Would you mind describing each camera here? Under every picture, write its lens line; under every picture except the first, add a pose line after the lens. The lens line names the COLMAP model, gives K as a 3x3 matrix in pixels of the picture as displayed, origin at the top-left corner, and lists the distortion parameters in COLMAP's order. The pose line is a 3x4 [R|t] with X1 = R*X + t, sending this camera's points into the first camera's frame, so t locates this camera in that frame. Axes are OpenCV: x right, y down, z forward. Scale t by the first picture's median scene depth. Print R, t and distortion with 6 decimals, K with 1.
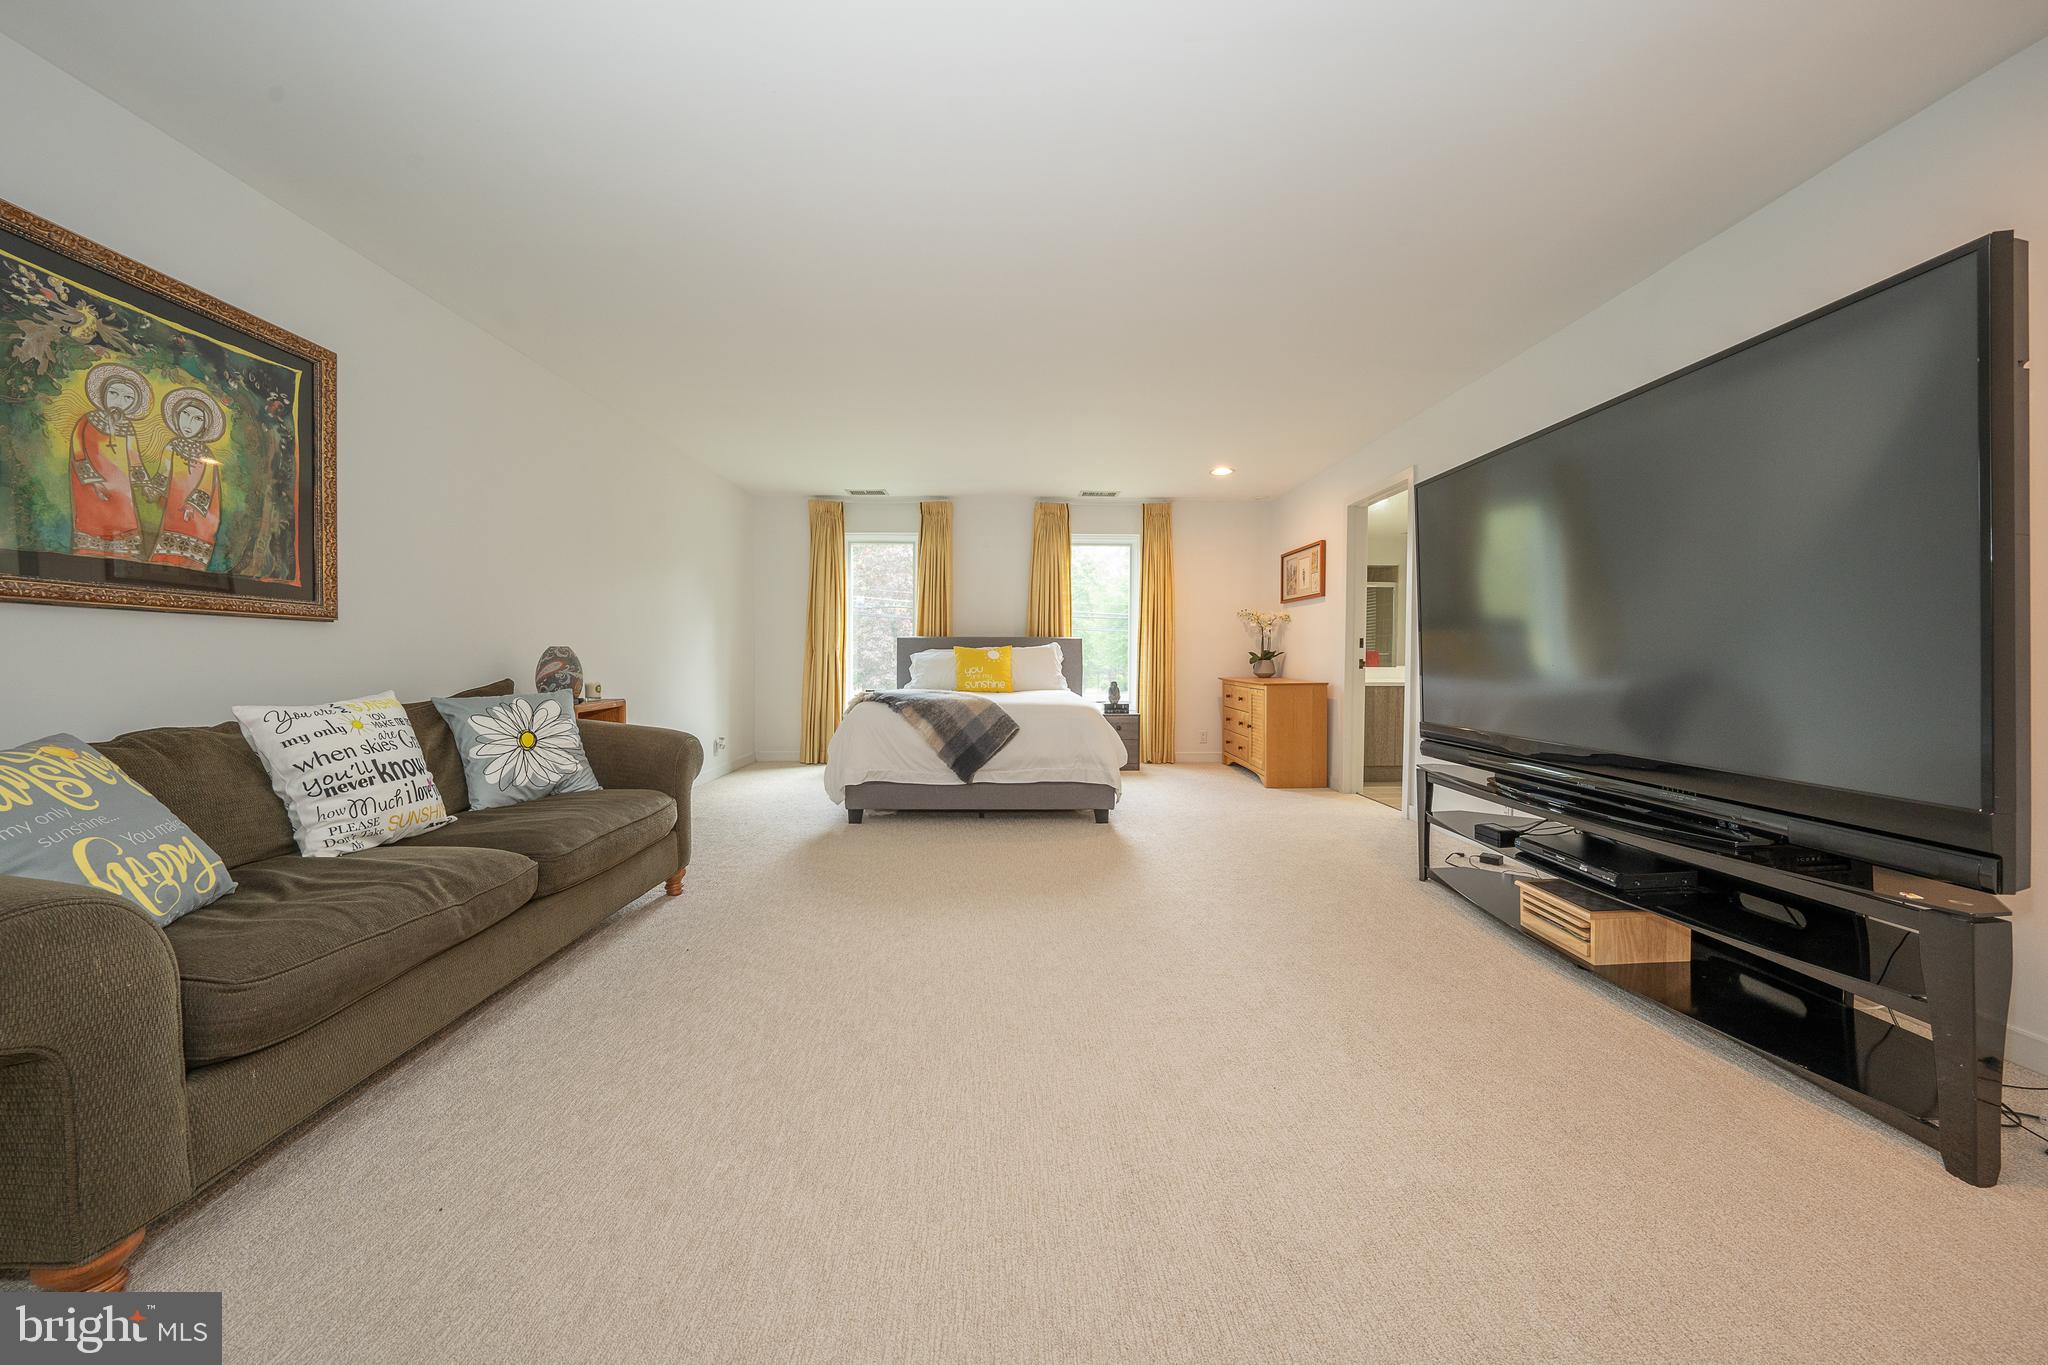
lens RADIAL K [[698.4, 0, 1024.0], [0, 698.4, 682.5], [0, 0, 1]] dist [-0.001584, -0.000072]
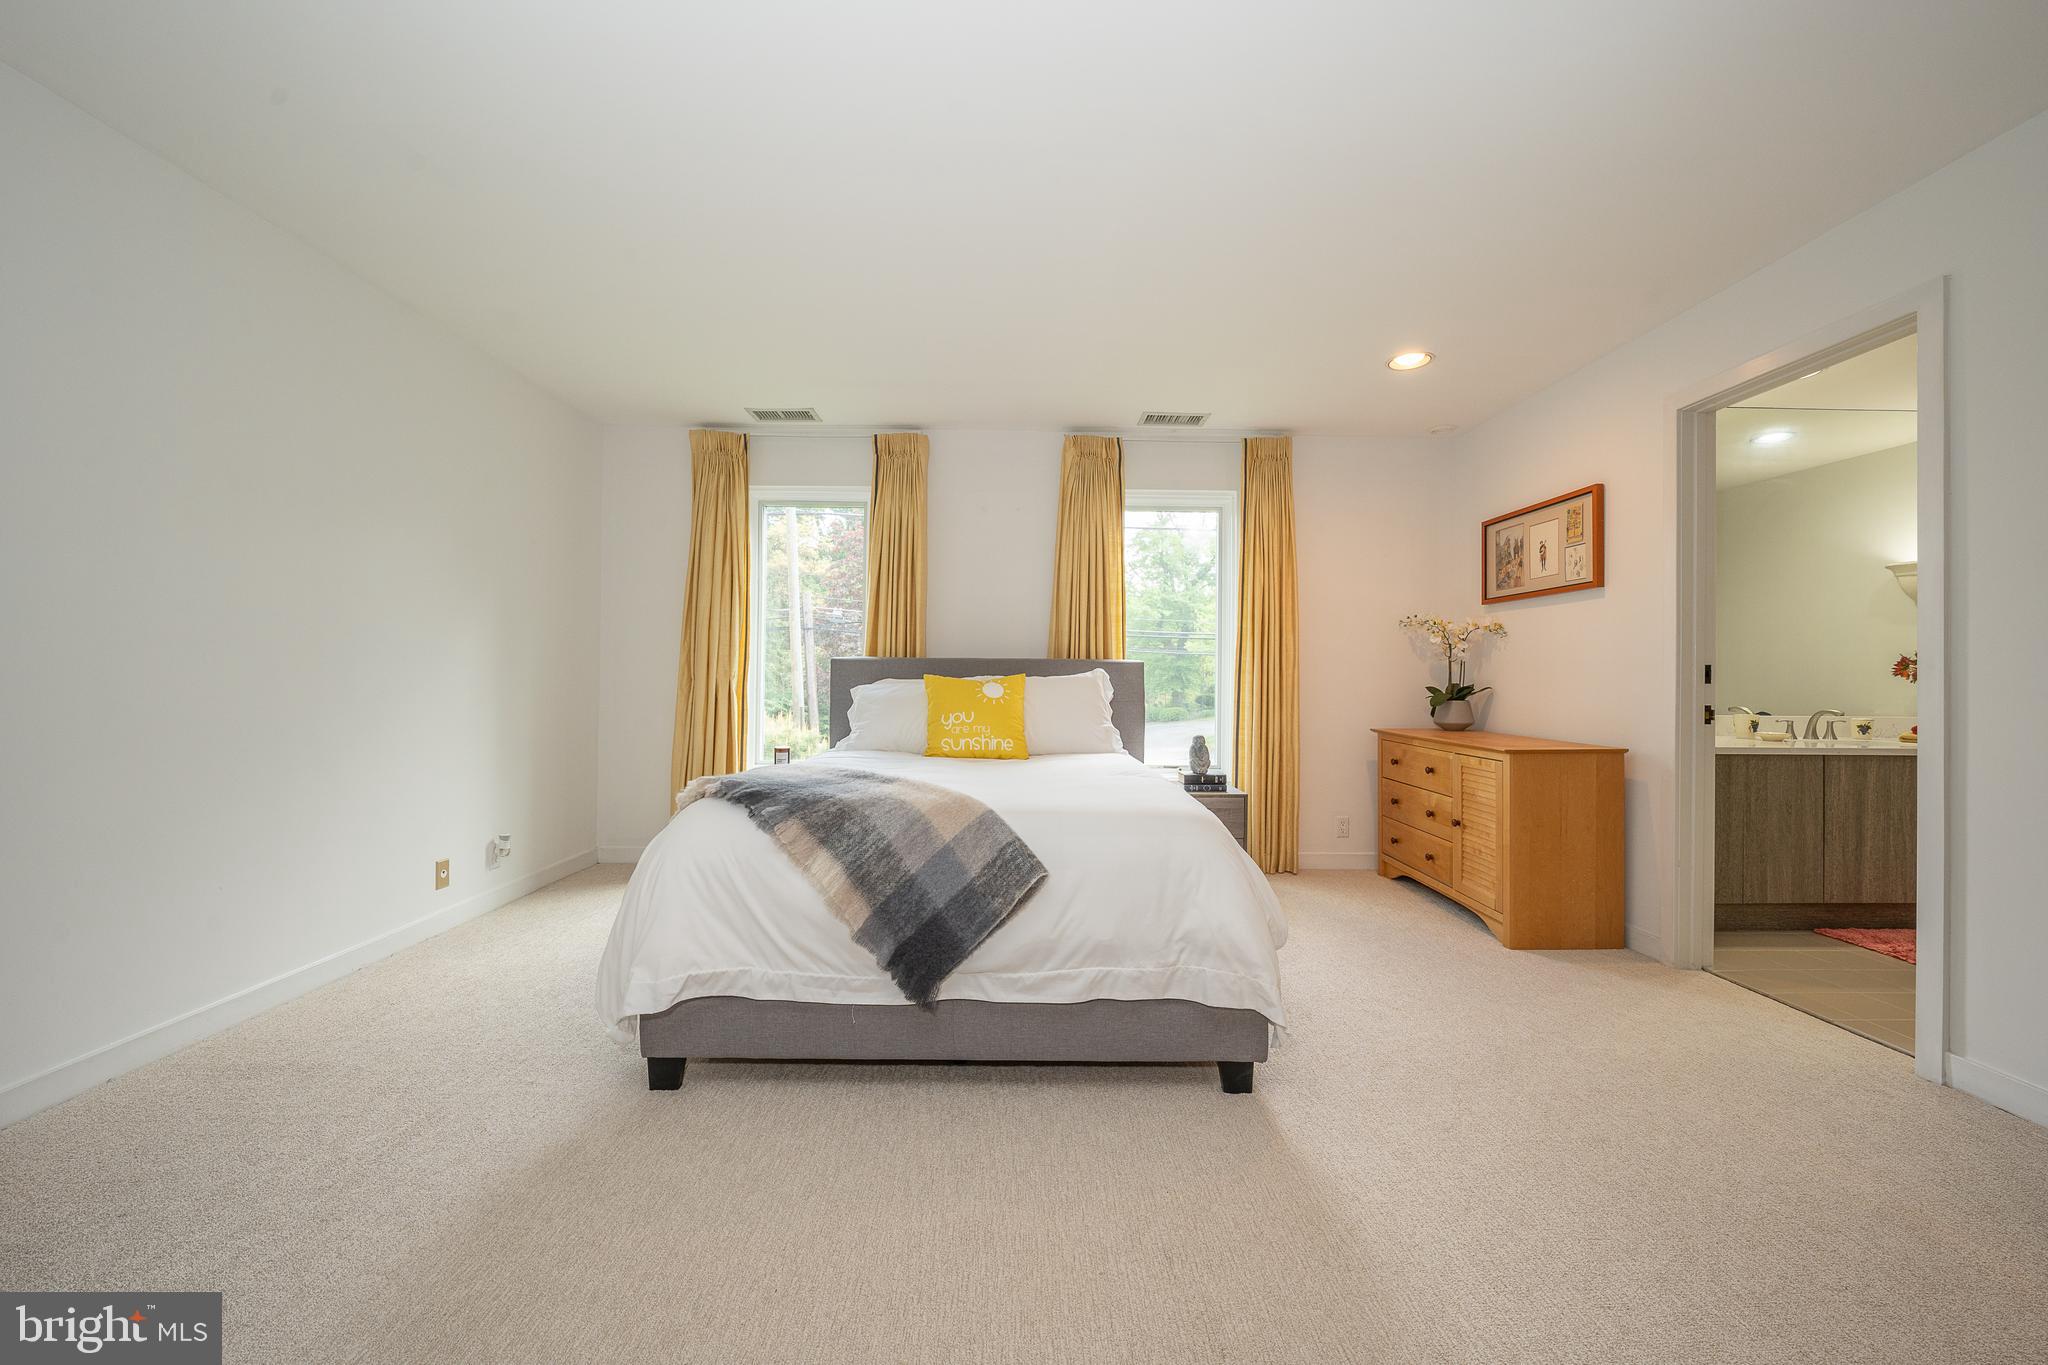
lens RADIAL K [[784.5, 0, 1024.0], [0, 784.5, 682.5], [0, 0, 1]] dist [-0.000375, -0.000059]
pose [[0.999914, 0.005963, -0.011645, -0.010706], [-0.006368, 0.999365, -0.035071, -0.022309], [0.011428, 0.035142, 0.999317, 0.343078]]
